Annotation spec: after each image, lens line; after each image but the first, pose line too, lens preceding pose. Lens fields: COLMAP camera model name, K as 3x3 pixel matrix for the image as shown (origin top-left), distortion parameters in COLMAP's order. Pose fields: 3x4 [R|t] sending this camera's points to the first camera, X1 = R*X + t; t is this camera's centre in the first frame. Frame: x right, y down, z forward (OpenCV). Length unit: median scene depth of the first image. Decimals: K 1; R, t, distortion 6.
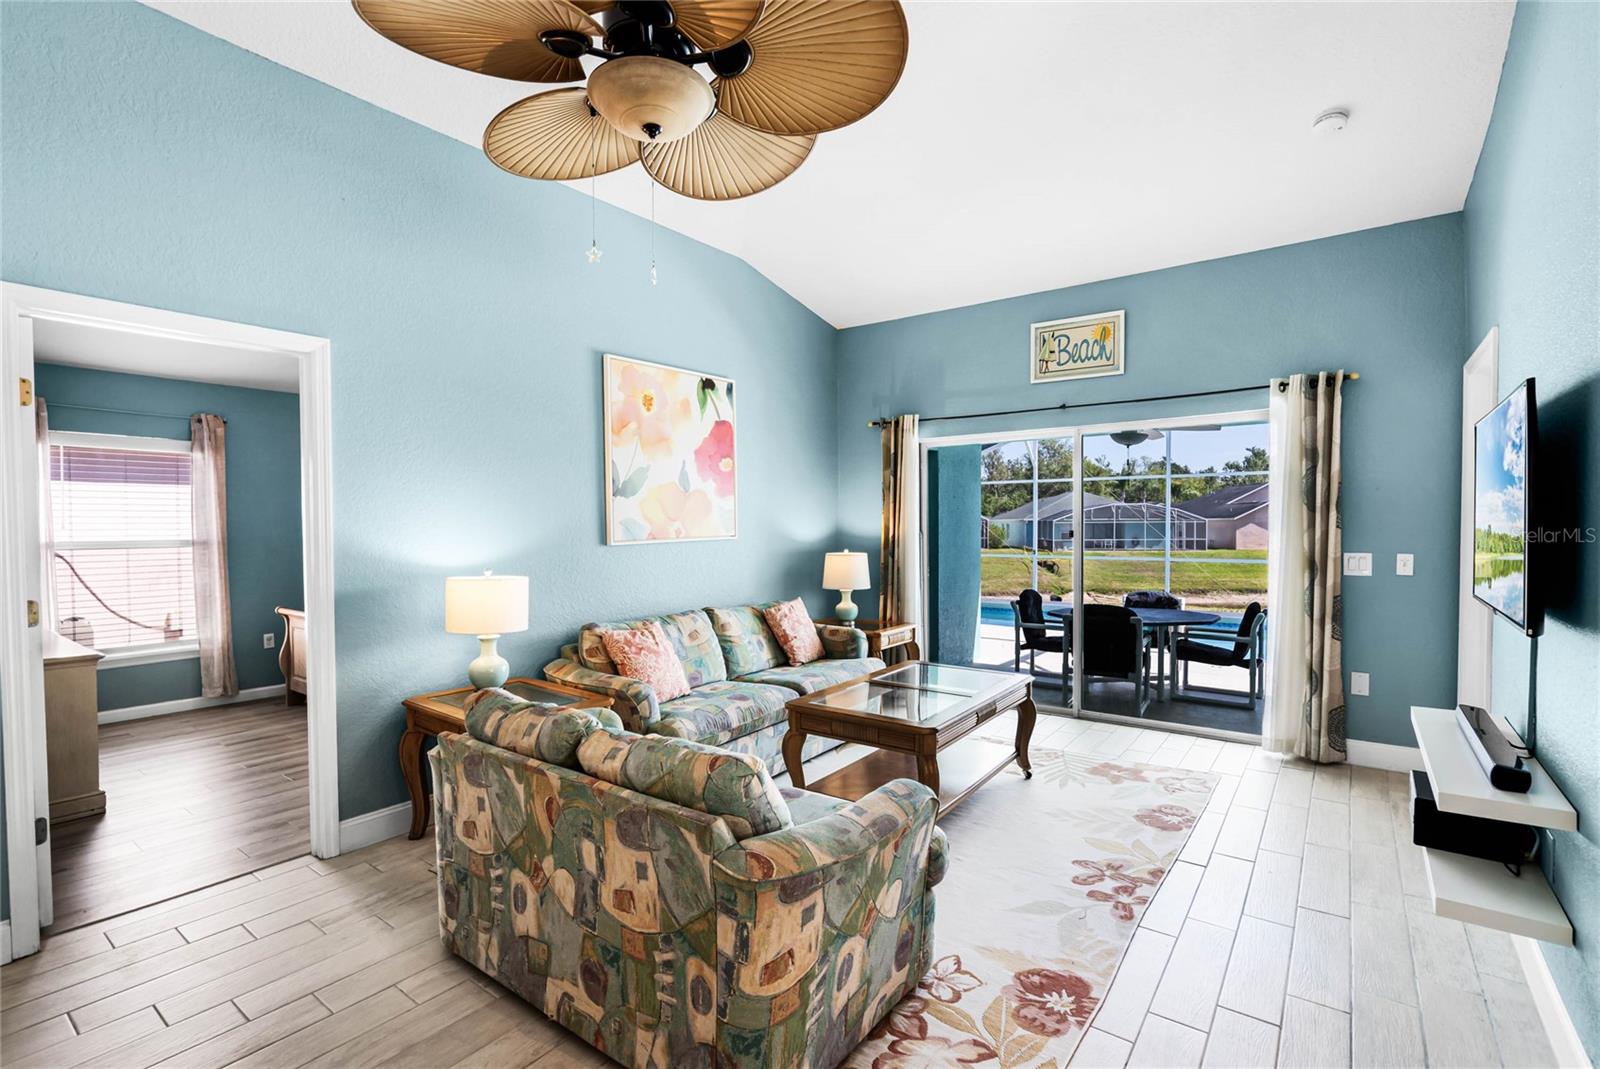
lens RADIAL K [[737.9, 0, 803.2], [0, 737.9, 539.7], [0, 0, 1]] dist [-0.003607, -0.000539]
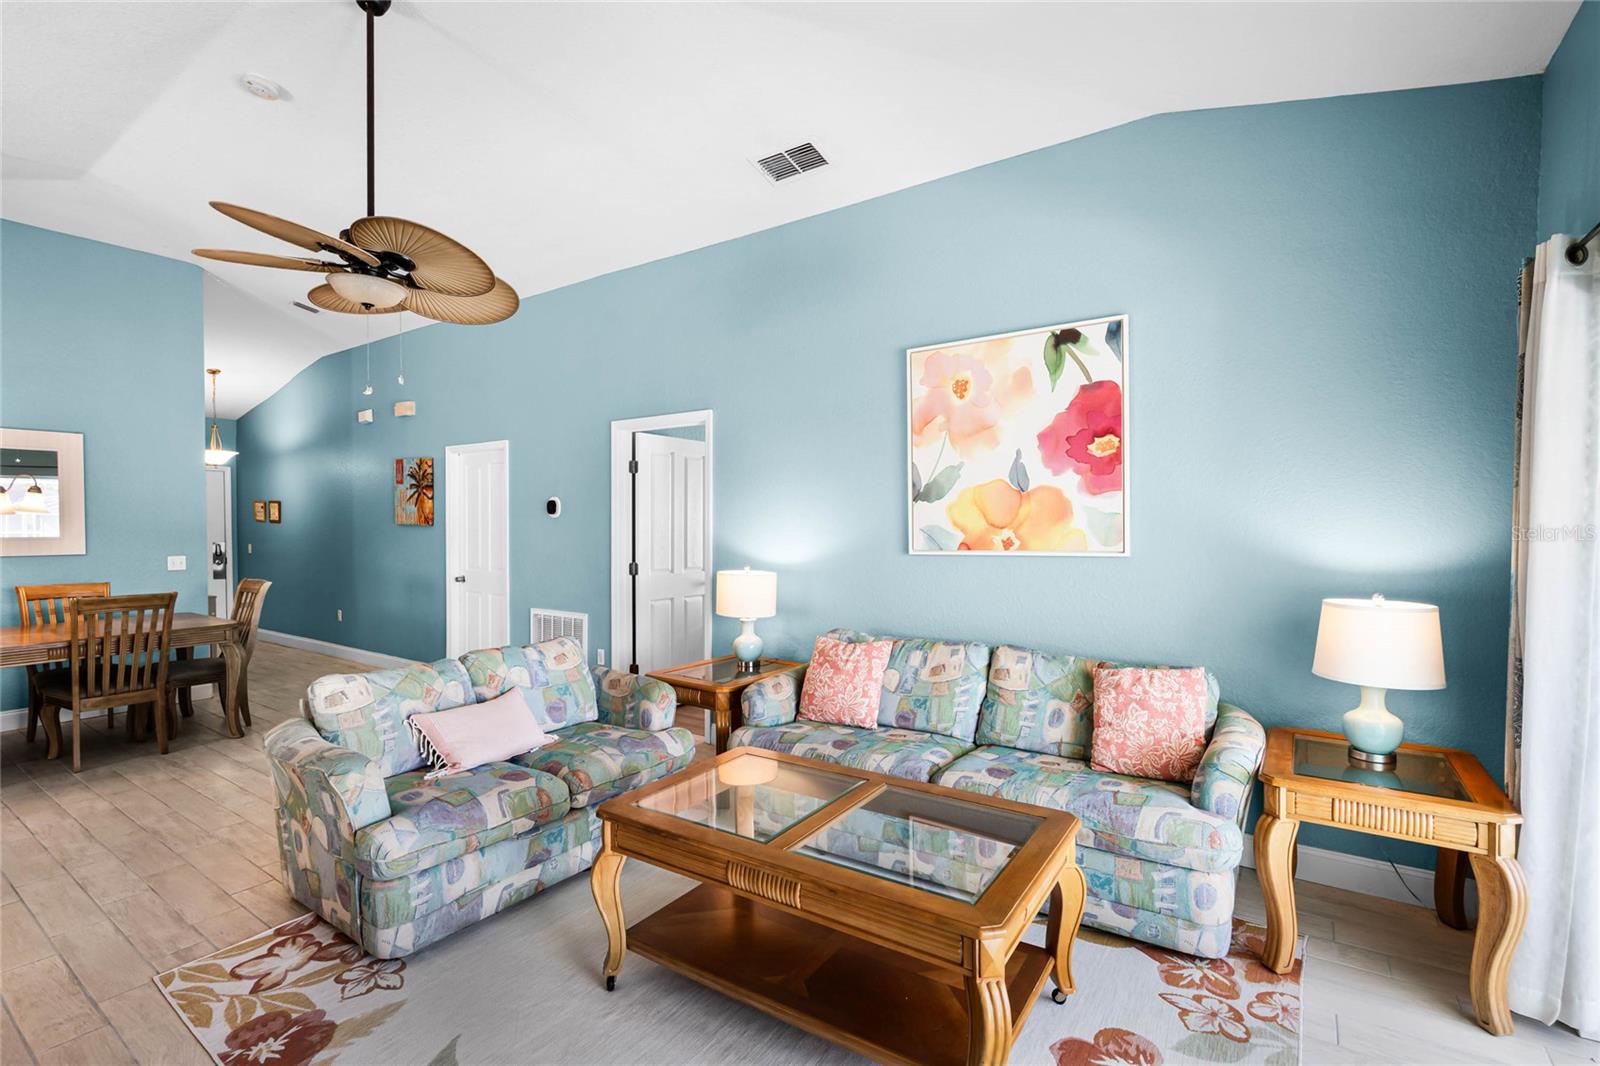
lens RADIAL K [[729.8, 0, 799.4], [0, 729.8, 537.0], [0, 0, 1]] dist [0.000894, 0.000809]
pose [[0.033949, 0.020367, -0.999216, 0.627958], [-0.025594, 0.999482, 0.019503, -0.027519], [0.999096, 0.024912, 0.034453, 0.794707]]
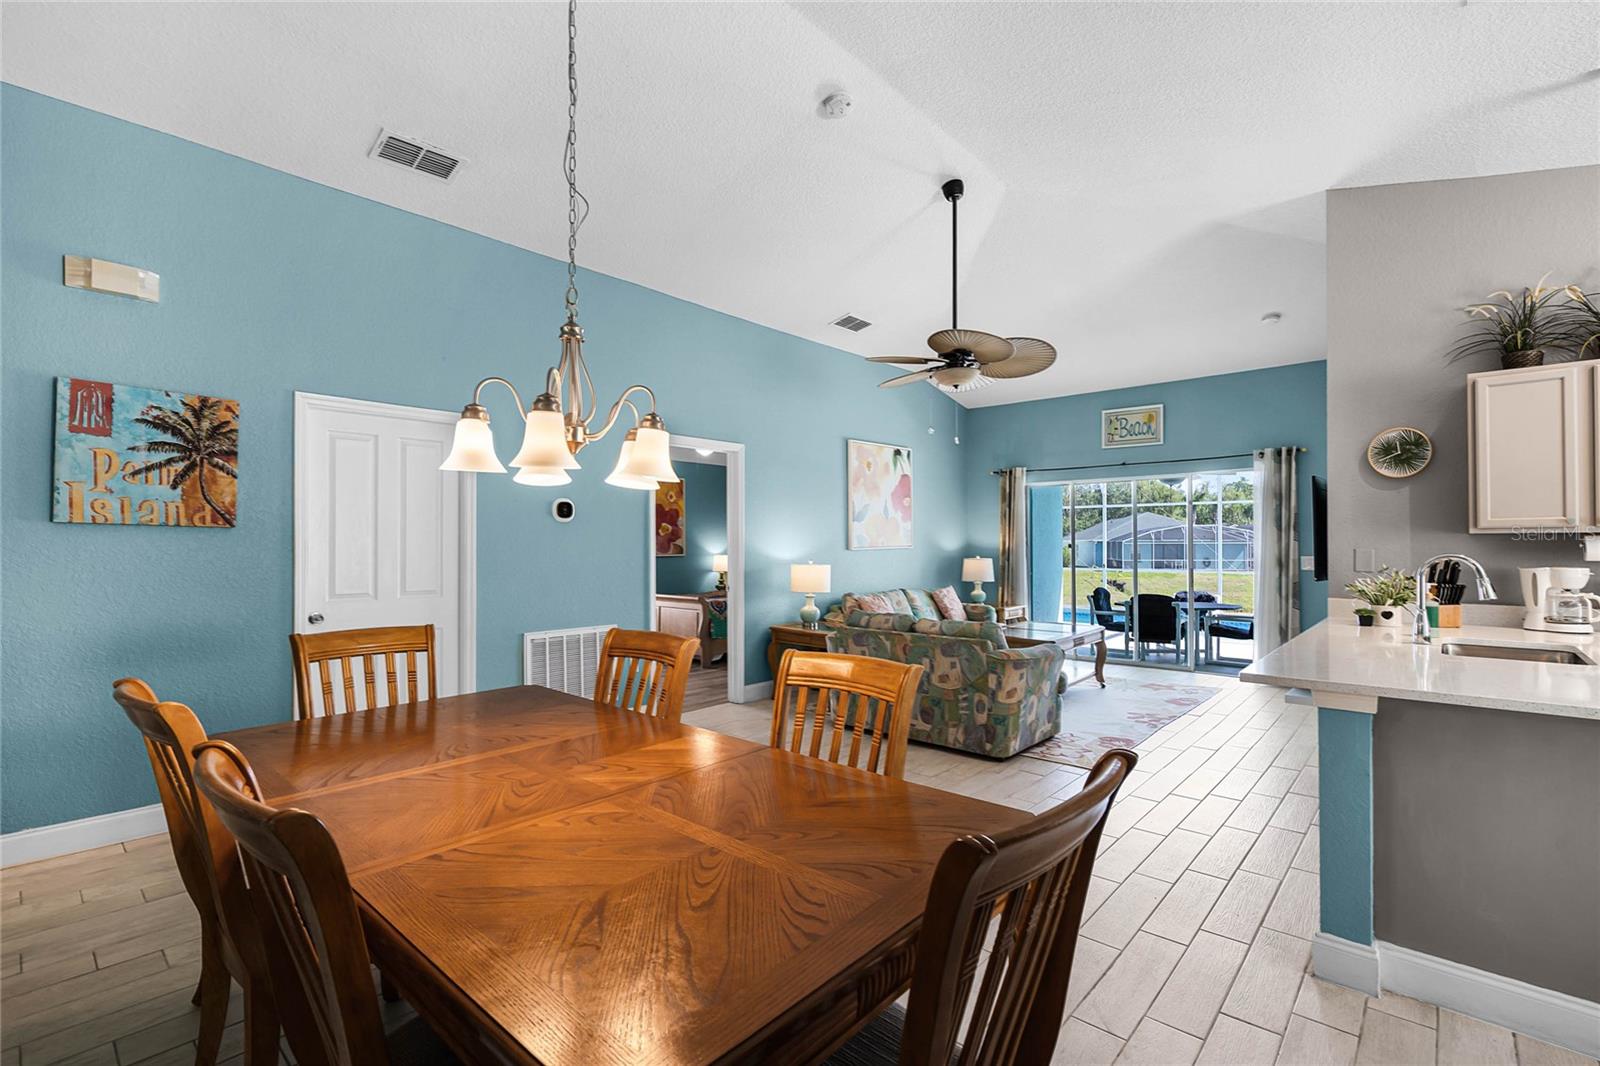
lens RADIAL K [[716.5, 0, 806.8], [0, 716.5, 540.9], [0, 0, 1]] dist [0.000540, 0.000336]
pose [[0.996024, 0.002579, -0.089050, -0.206278], [-0.005006, 0.999622, -0.027040, 0.031042], [0.088946, 0.027378, 0.995660, -0.647232]]
